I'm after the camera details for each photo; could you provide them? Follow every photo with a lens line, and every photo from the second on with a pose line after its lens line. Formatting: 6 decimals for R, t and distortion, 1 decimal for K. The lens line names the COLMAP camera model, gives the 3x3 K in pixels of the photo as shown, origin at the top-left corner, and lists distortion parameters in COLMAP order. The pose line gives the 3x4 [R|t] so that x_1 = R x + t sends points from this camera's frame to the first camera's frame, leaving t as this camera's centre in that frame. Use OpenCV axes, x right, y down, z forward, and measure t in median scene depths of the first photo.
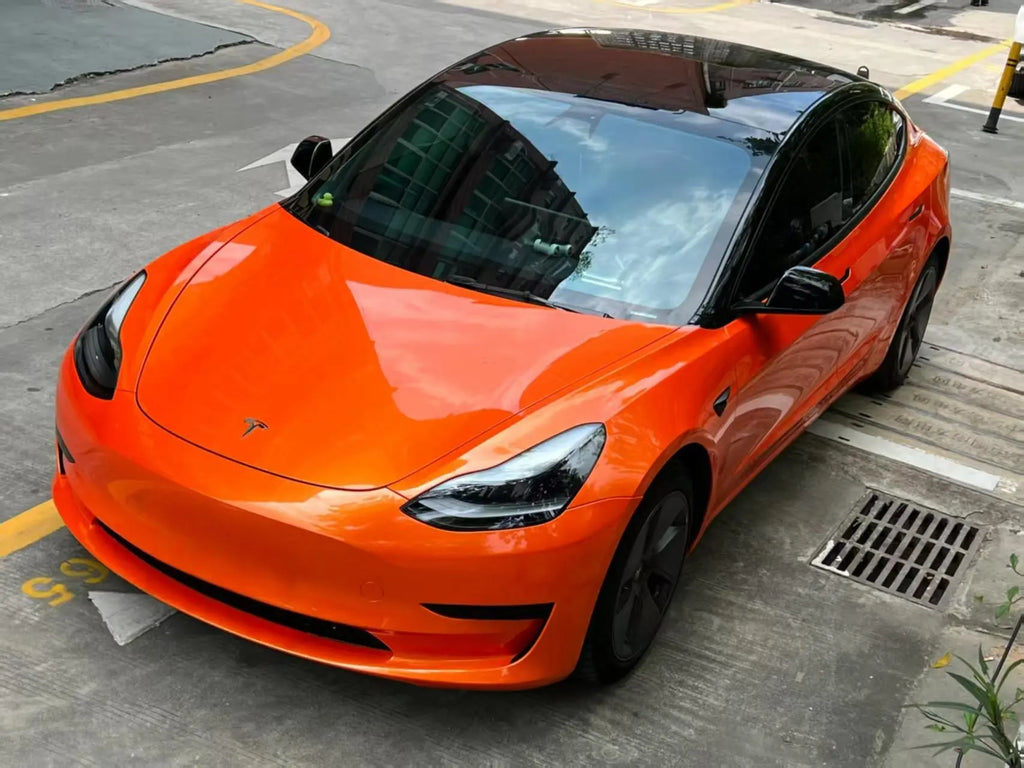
lens RADIAL K [[1320.9, 0, 512.0], [0, 1320.9, 384.0], [0, 0, 1]] dist [0.119792, -0.297298]
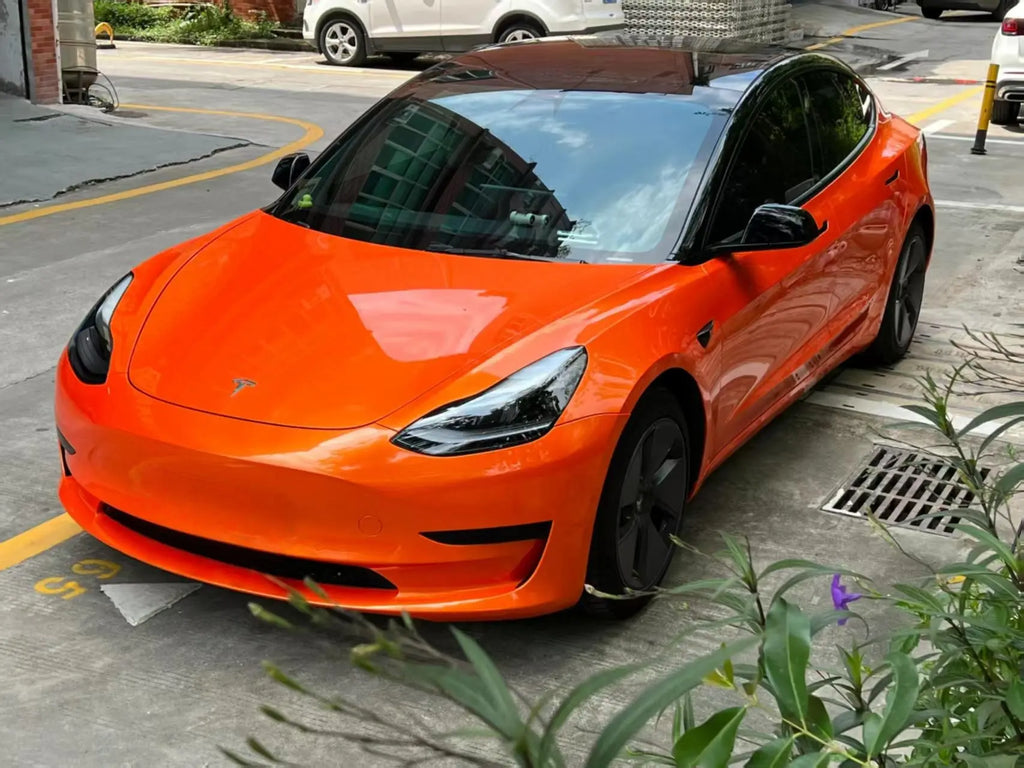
lens RADIAL K [[1320.9, 0, 512.0], [0, 1320.9, 384.0], [0, 0, 1]] dist [0.119792, -0.297298]
pose [[0.994257, -0.105404, -0.018534, 0.023088], [0.103495, 0.991059, -0.084207, 0.106238], [0.027244, 0.081805, 0.996276, -0.007367]]
